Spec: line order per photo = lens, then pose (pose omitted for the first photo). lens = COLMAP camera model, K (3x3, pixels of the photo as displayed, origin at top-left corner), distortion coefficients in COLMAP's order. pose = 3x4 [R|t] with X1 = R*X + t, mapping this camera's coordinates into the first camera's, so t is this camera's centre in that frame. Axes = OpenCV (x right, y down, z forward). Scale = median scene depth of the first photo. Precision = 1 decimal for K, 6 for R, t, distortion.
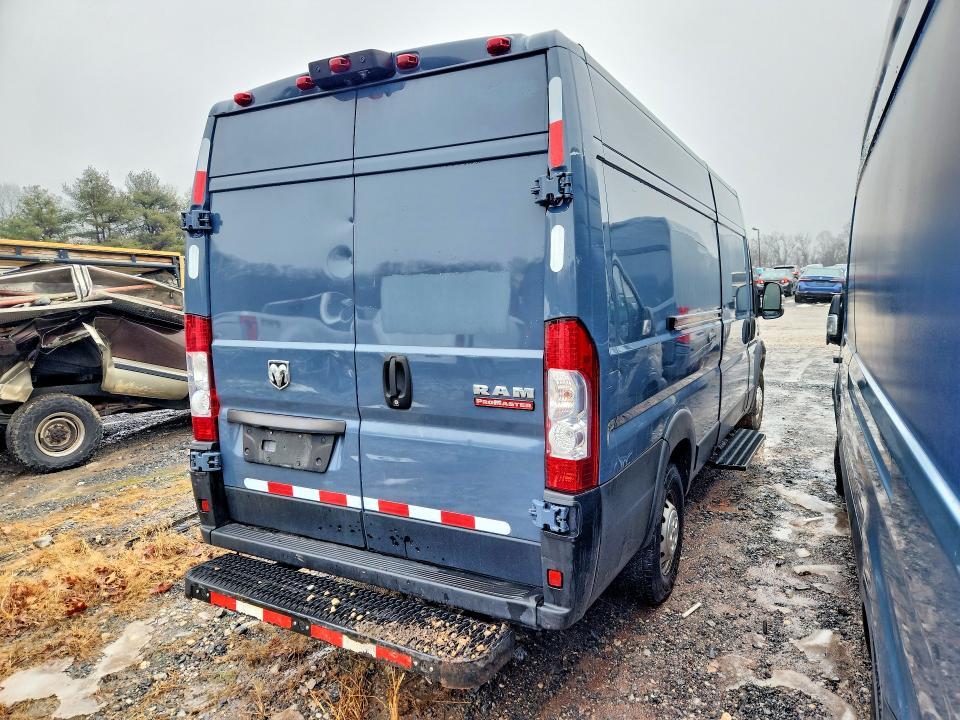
lens RADIAL K [[631.1, 0, 489.5], [0, 631.1, 363.1], [0, 0, 1]] dist [0.063939, -0.000336]
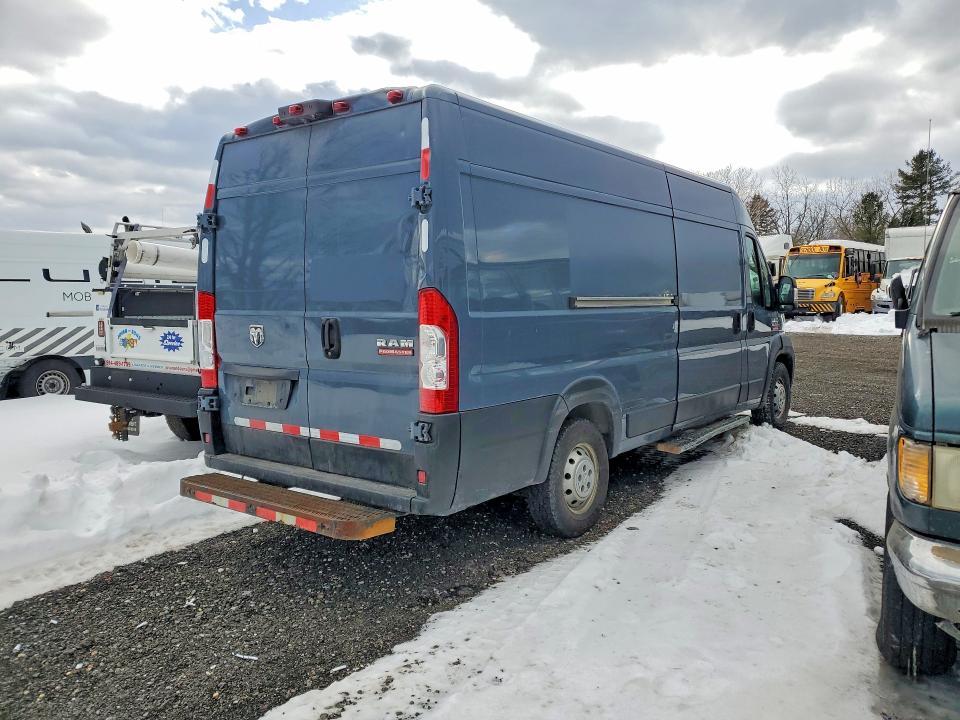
lens RADIAL K [[728.8, 0, 489.0], [0, 728.8, 354.4], [0, 0, 1]] dist [0.049528, -0.034232]
pose [[0.988448, 0.019523, -0.150296, 0.406346], [-0.024375, 0.999237, -0.030510, 0.098717], [0.149586, 0.033821, 0.988170, -0.468335]]
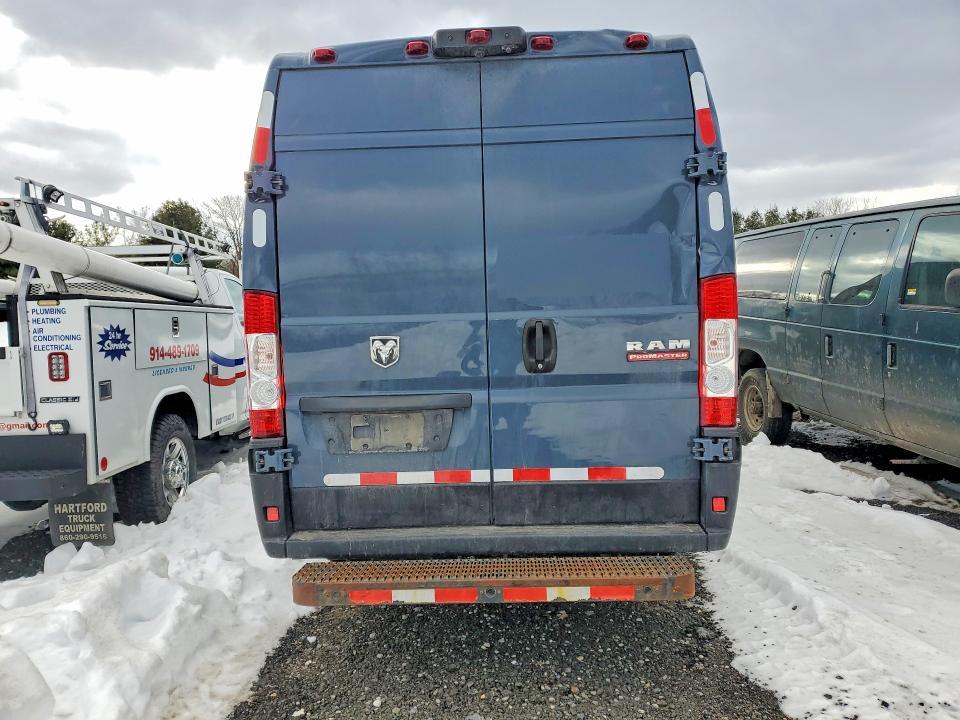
lens RADIAL K [[728.8, 0, 474.0], [0, 728.8, 361.5], [0, 0, 1]] dist [0.049528, -0.034232]
pose [[0.900801, -0.042682, 0.432129, -0.724223], [0.066167, 0.997028, -0.039452, 0.089779], [-0.429161, 0.064131, 0.900948, -0.011353]]
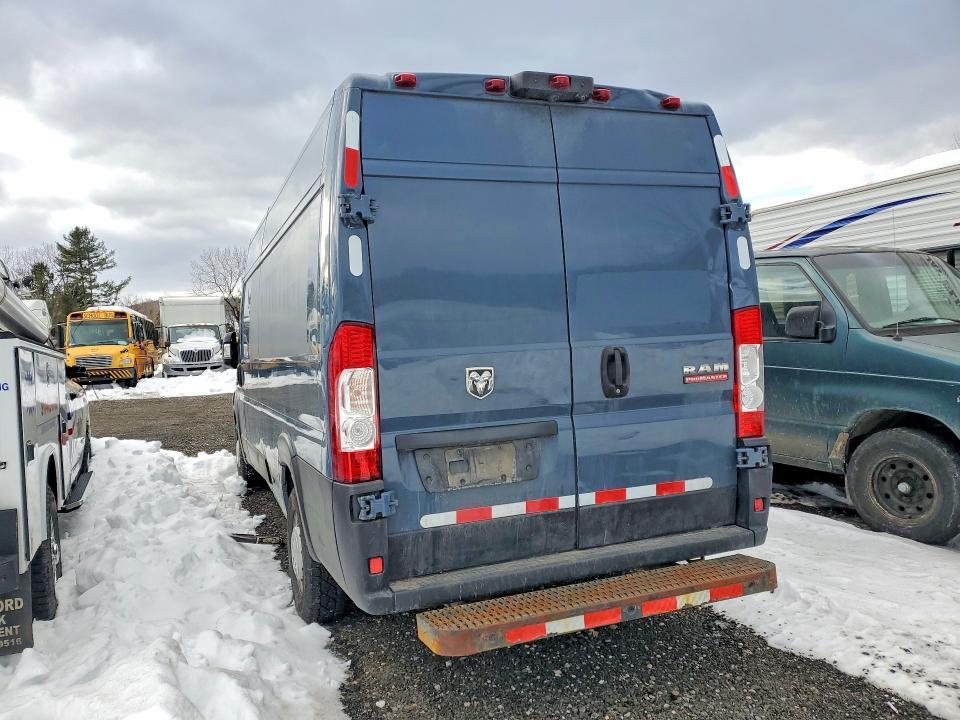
lens RADIAL K [[728.8, 0, 465.2], [0, 728.8, 362.5], [0, 0, 1]] dist [0.049528, -0.034232]
pose [[0.657305, -0.036600, 0.752736, -1.215211], [0.124776, 0.990320, -0.060805, 0.054087], [-0.743224, 0.133890, 0.655509, 0.354880]]
